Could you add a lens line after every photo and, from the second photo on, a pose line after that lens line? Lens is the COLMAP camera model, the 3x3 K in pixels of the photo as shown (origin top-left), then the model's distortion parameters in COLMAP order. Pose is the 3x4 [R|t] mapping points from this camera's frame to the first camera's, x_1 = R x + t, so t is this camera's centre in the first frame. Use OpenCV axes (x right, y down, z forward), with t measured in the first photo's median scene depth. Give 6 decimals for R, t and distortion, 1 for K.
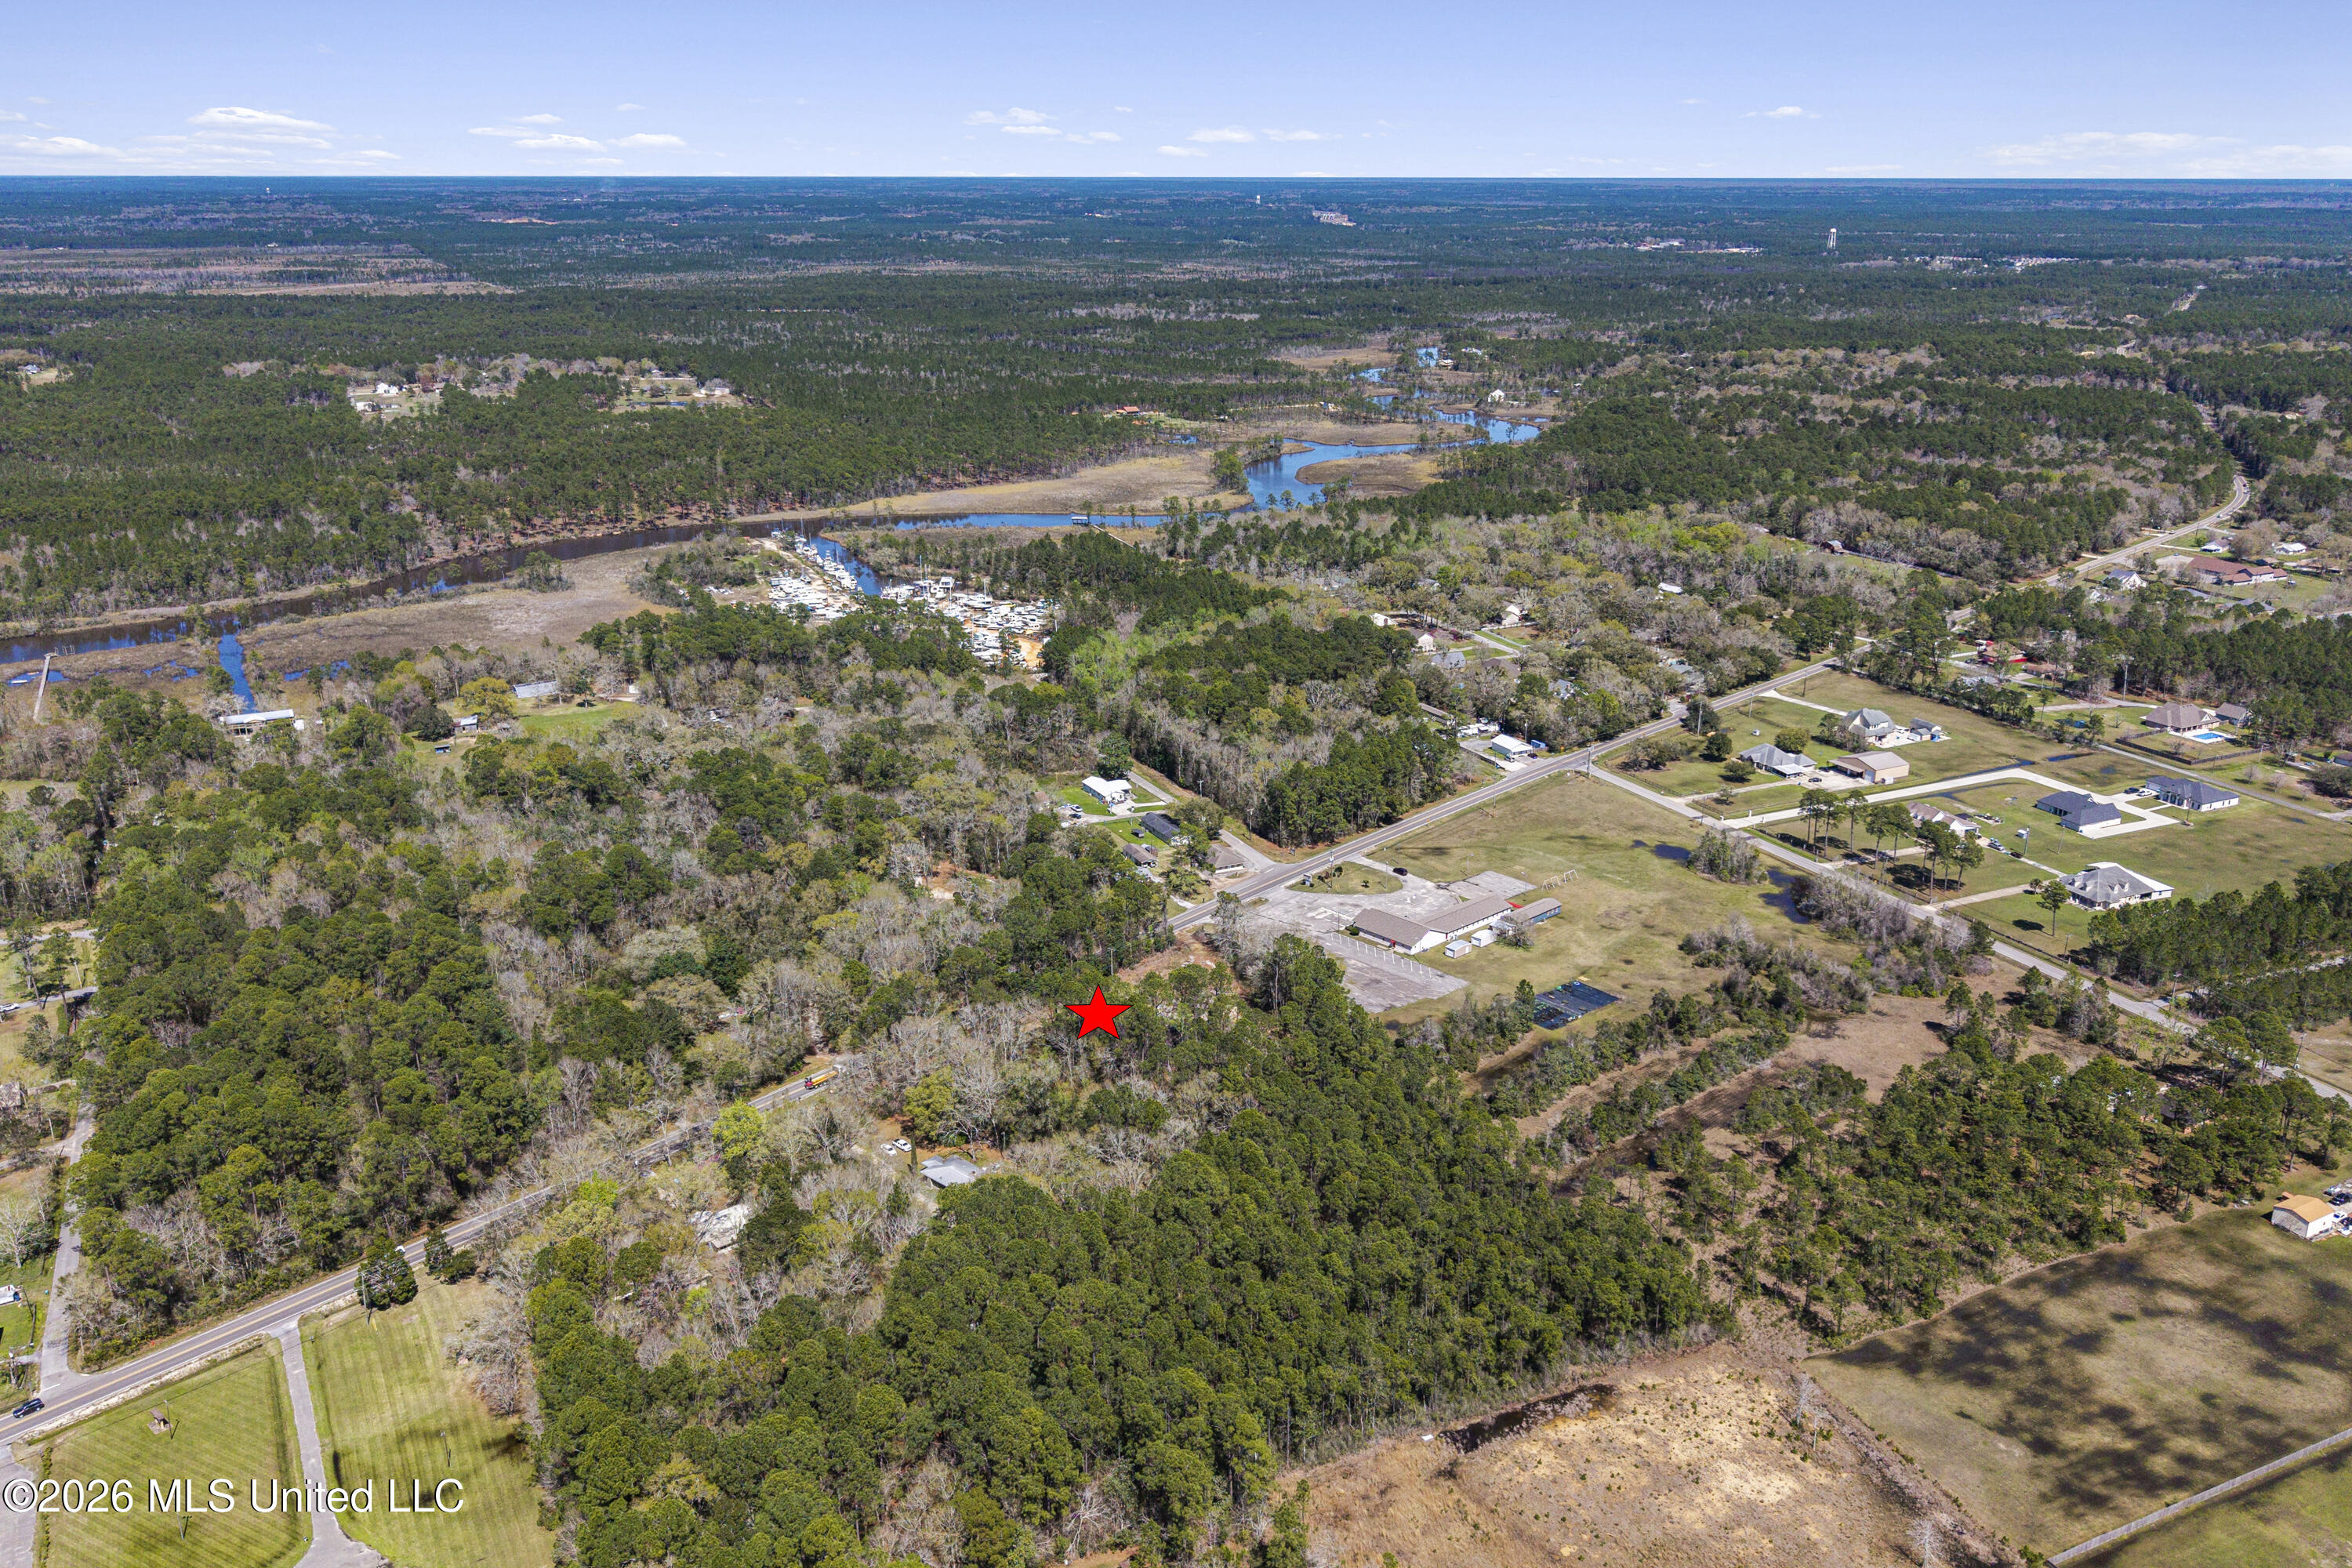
lens RADIAL K [[1865.9, 0, 1165.9], [0, 1865.9, 793.6], [0, 0, 1]] dist [0.050716, -0.083055]
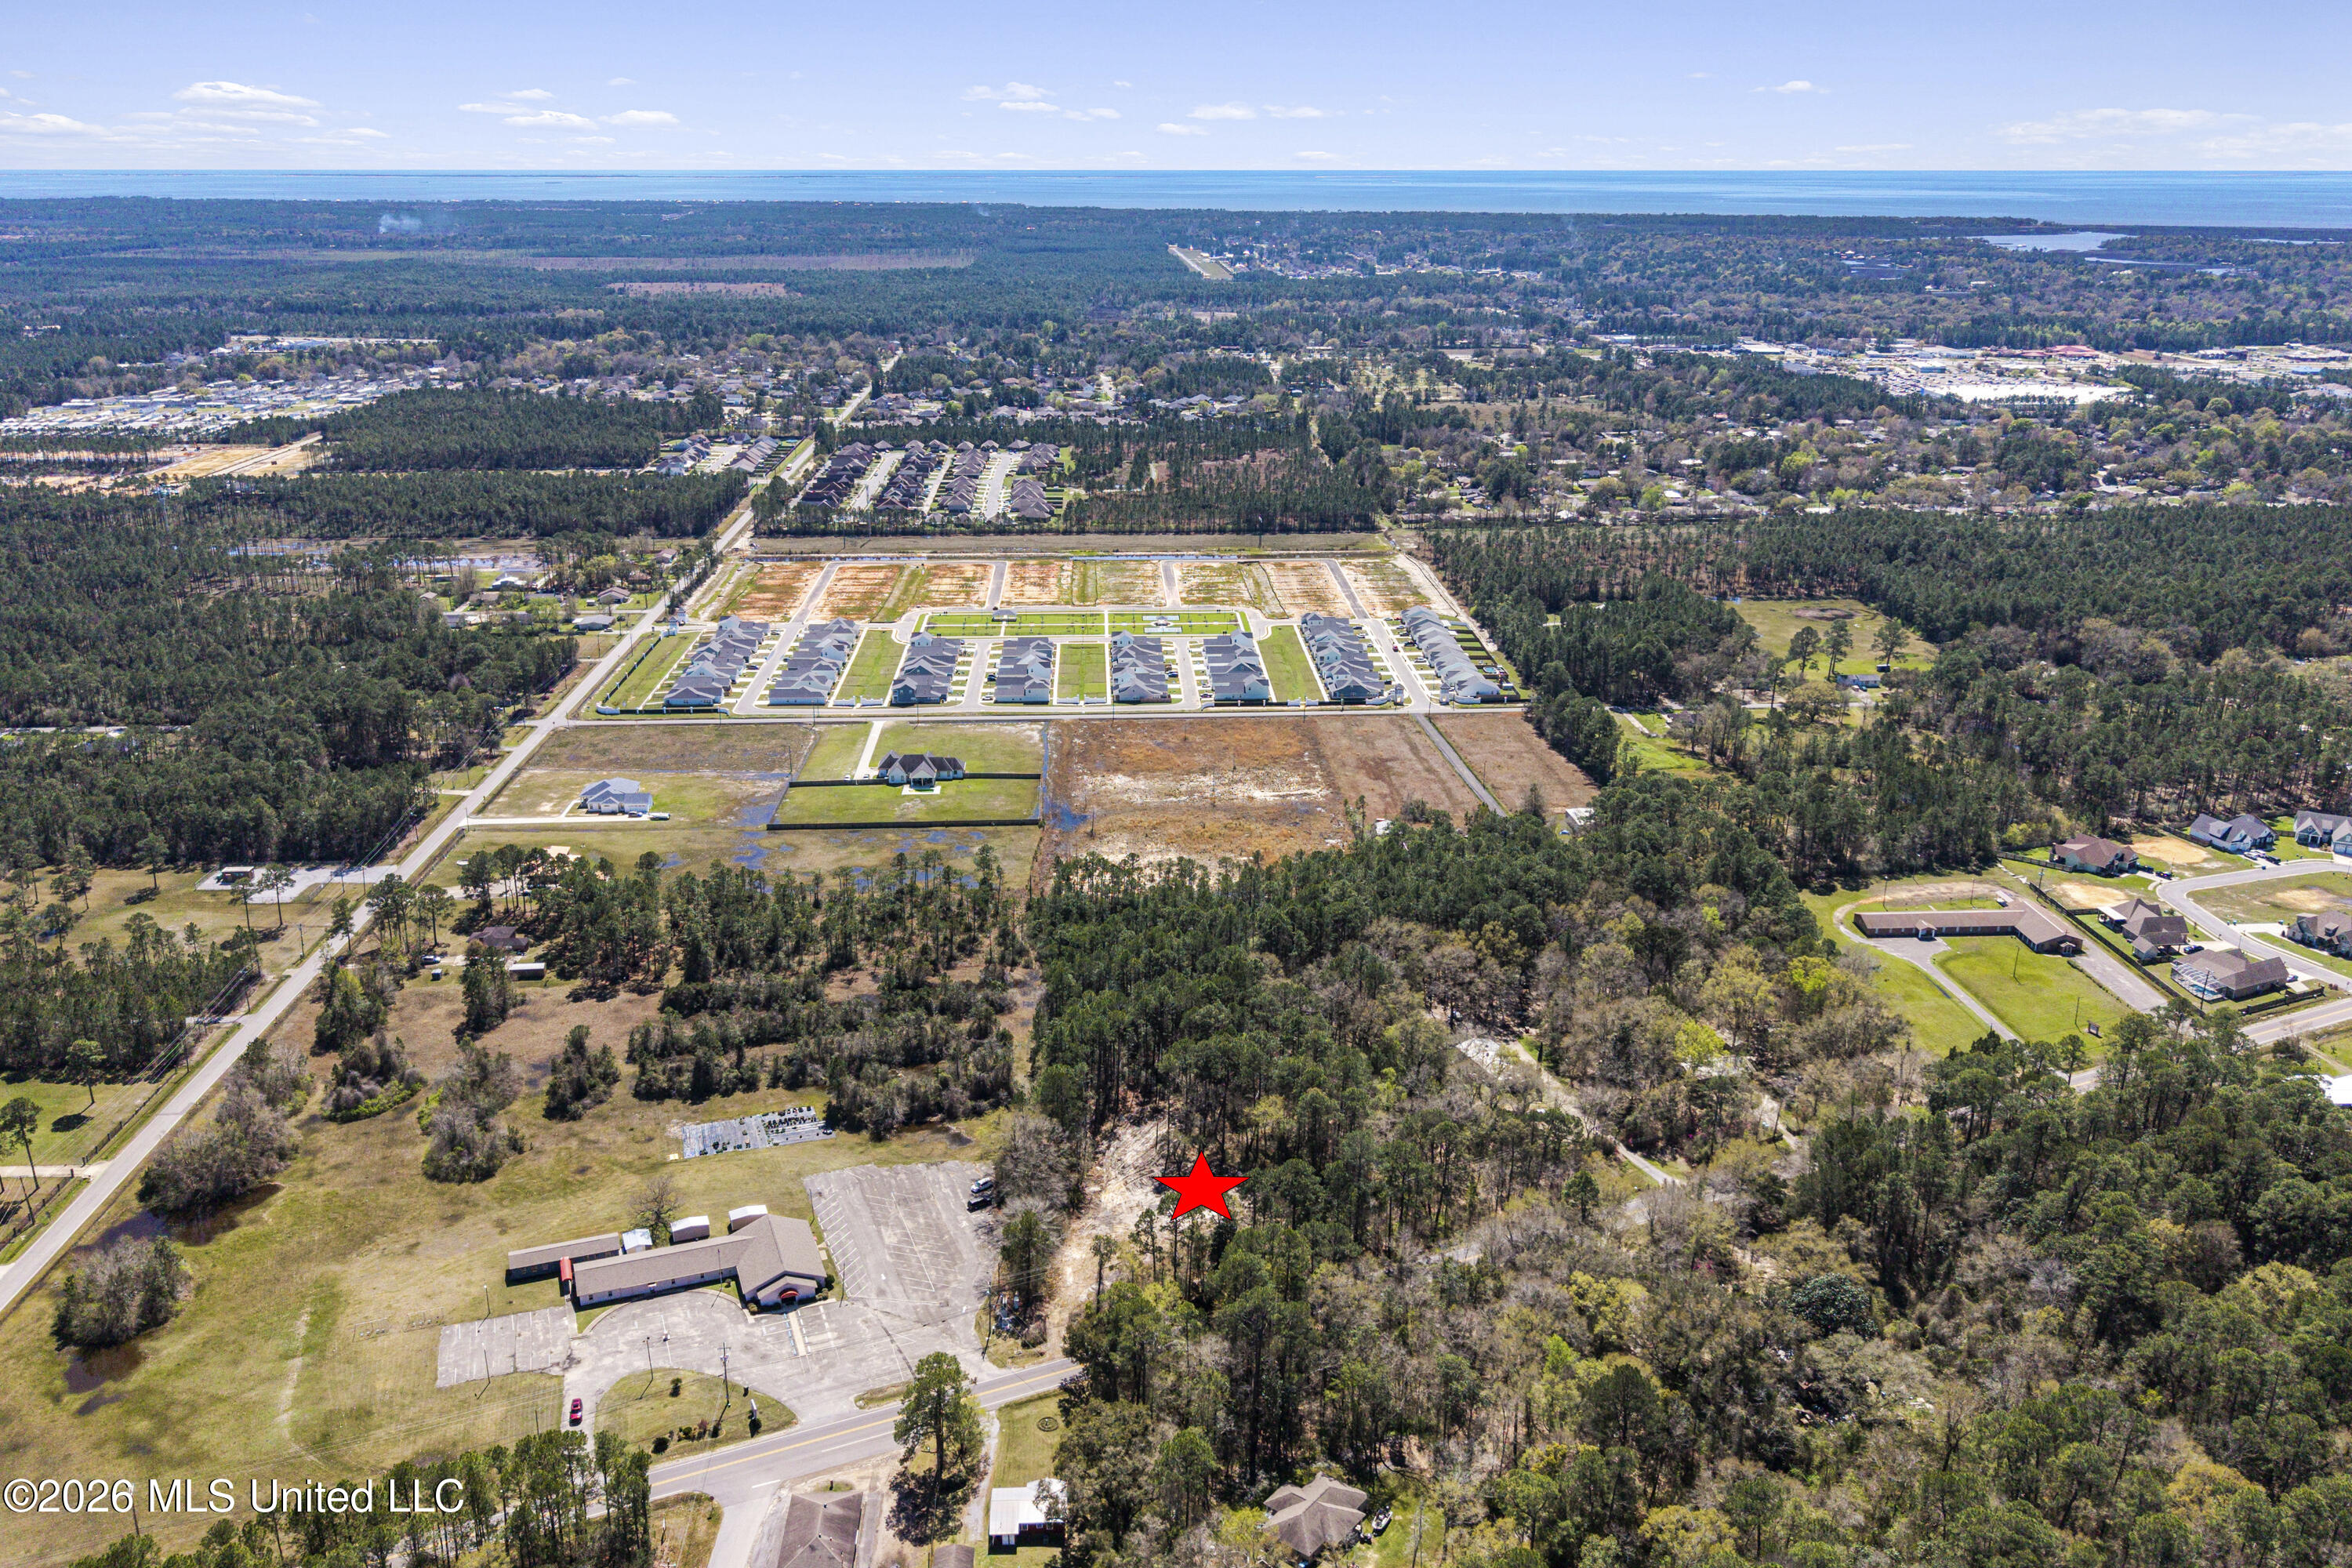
lens RADIAL K [[1865.9, 0, 1165.7], [0, 1865.9, 807.6], [0, 0, 1]] dist [0.050716, -0.083055]
pose [[-0.917920, -0.131111, 0.374478, -0.189266], [0.124300, 0.801286, 0.585227, -0.349395], [-0.376793, 0.583739, -0.719219, 1.052823]]
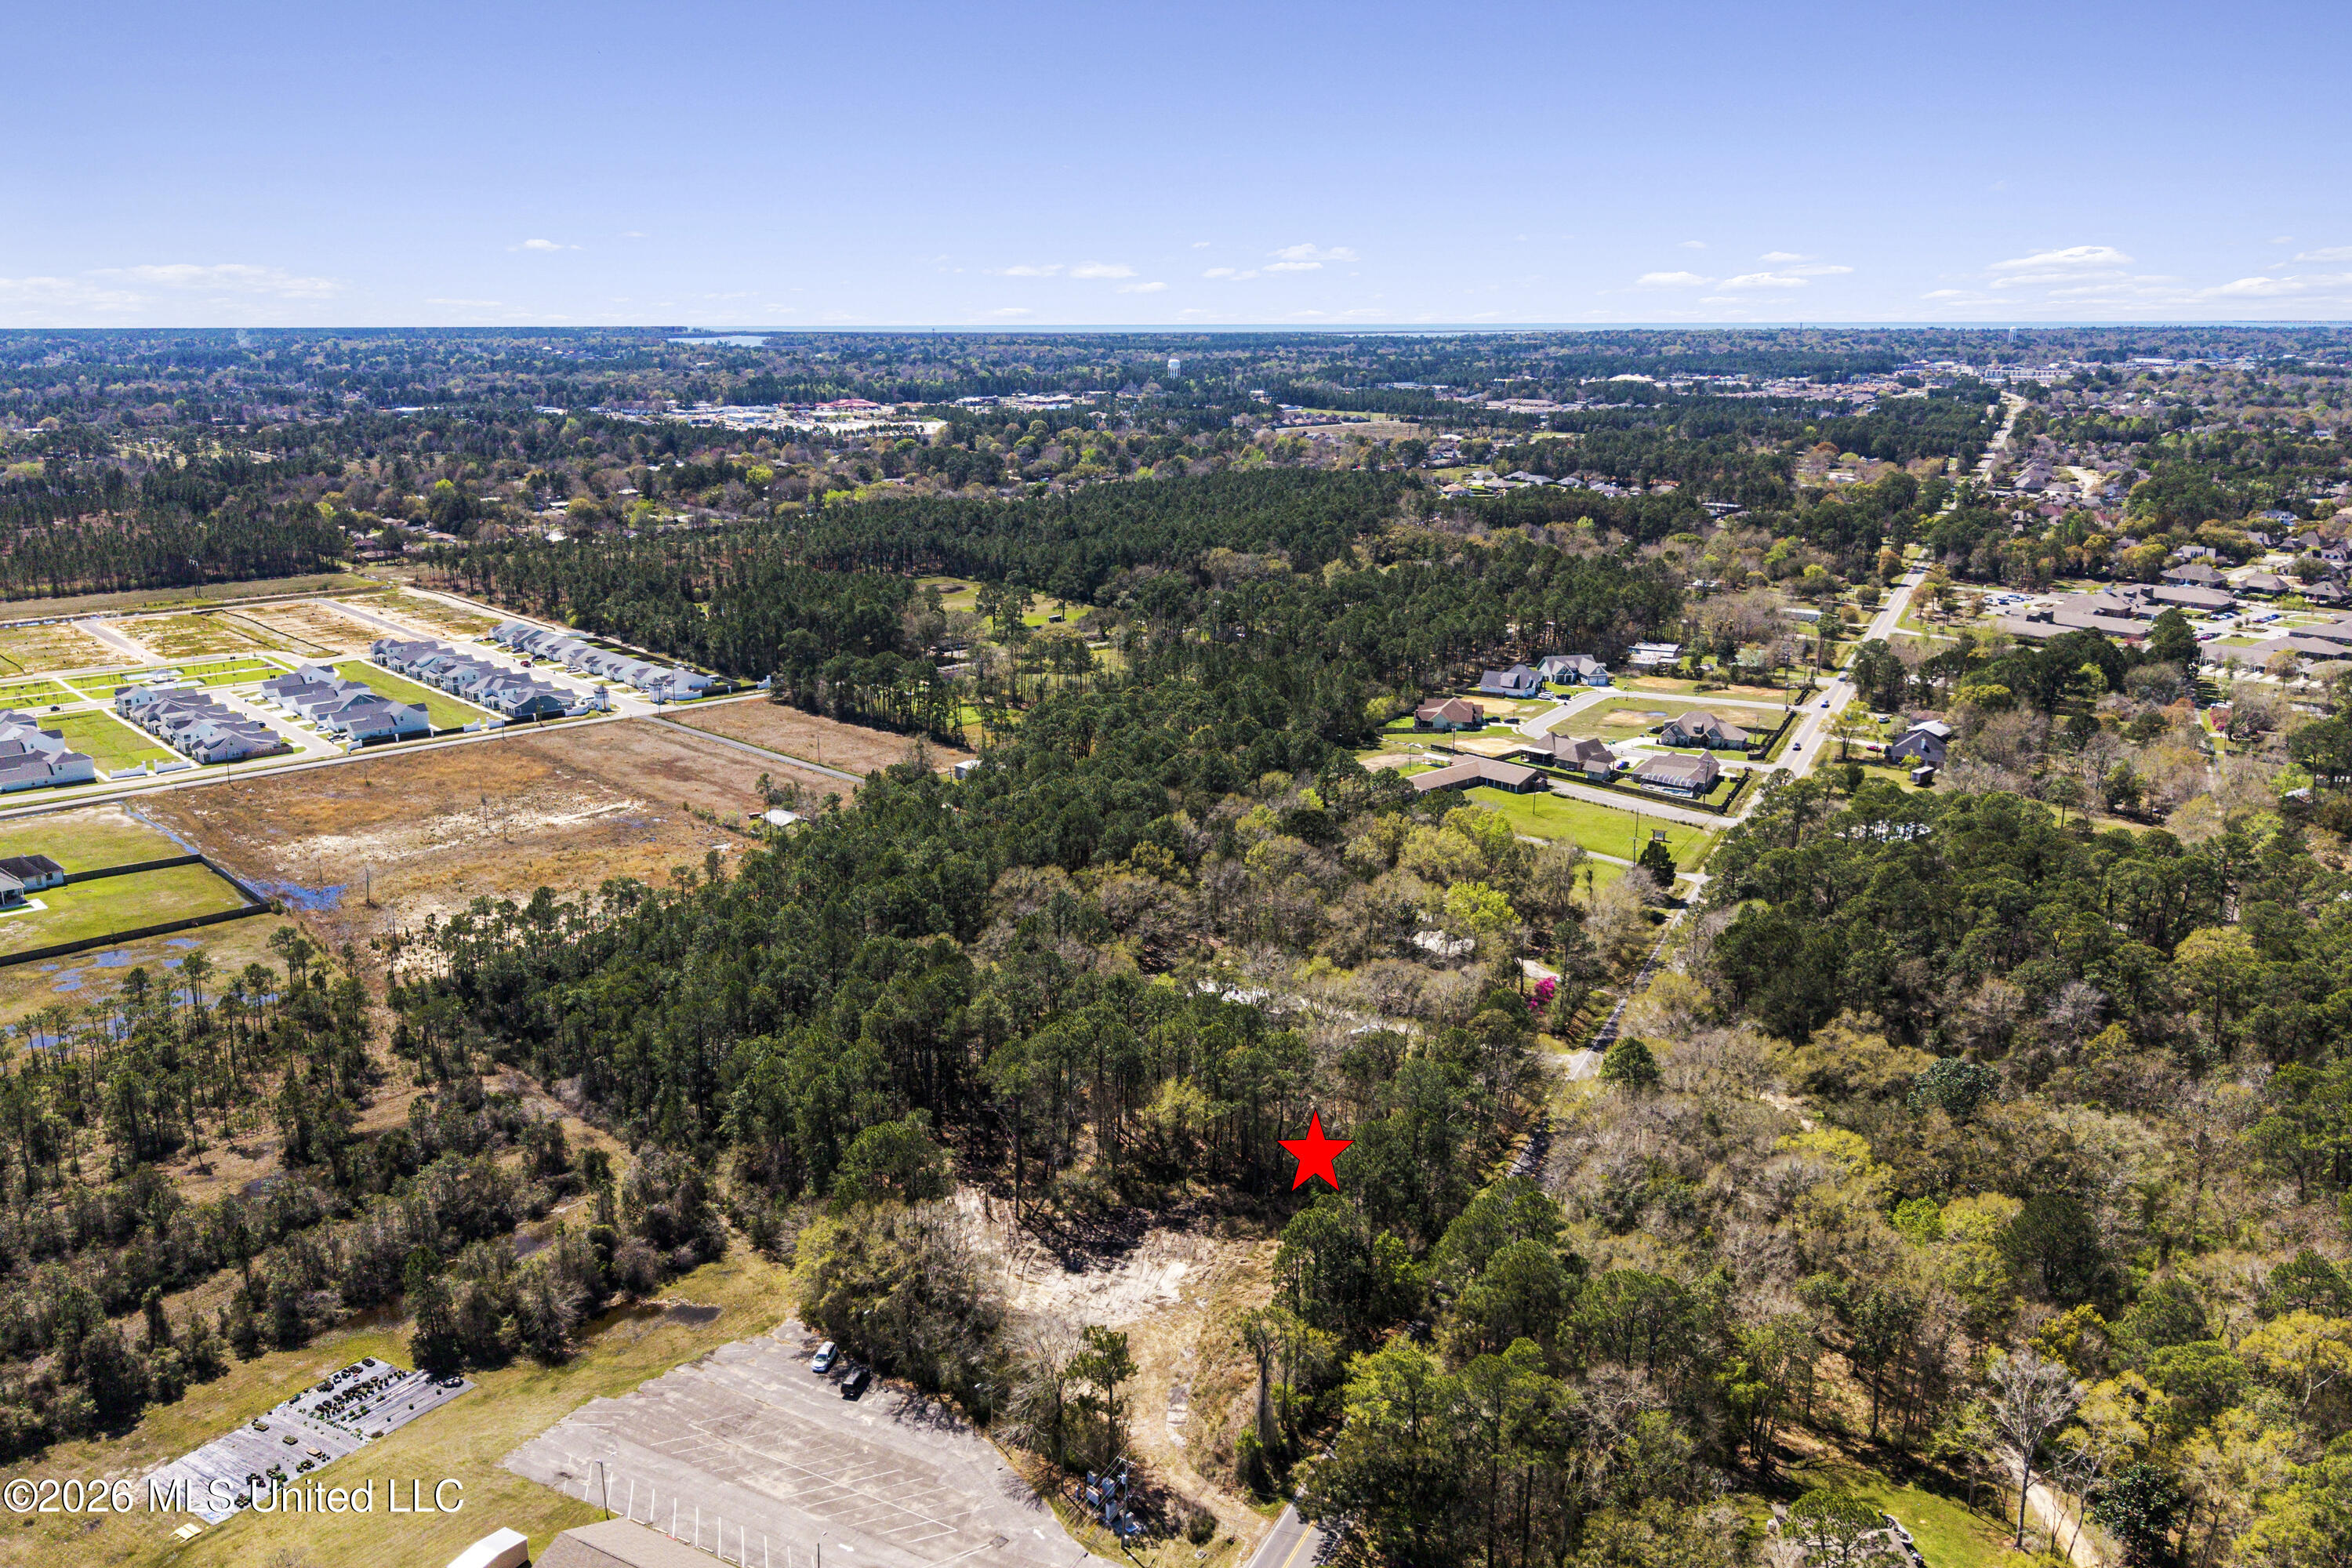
lens RADIAL K [[1865.9, 0, 1171.9], [0, 1865.9, 804.3], [0, 0, 1]] dist [0.050716, -0.083055]
pose [[-0.959578, 0.068883, -0.272881, 0.092654], [-0.093511, 0.836469, 0.539977, -0.193381], [0.265452, 0.543667, -0.796217, 0.956349]]
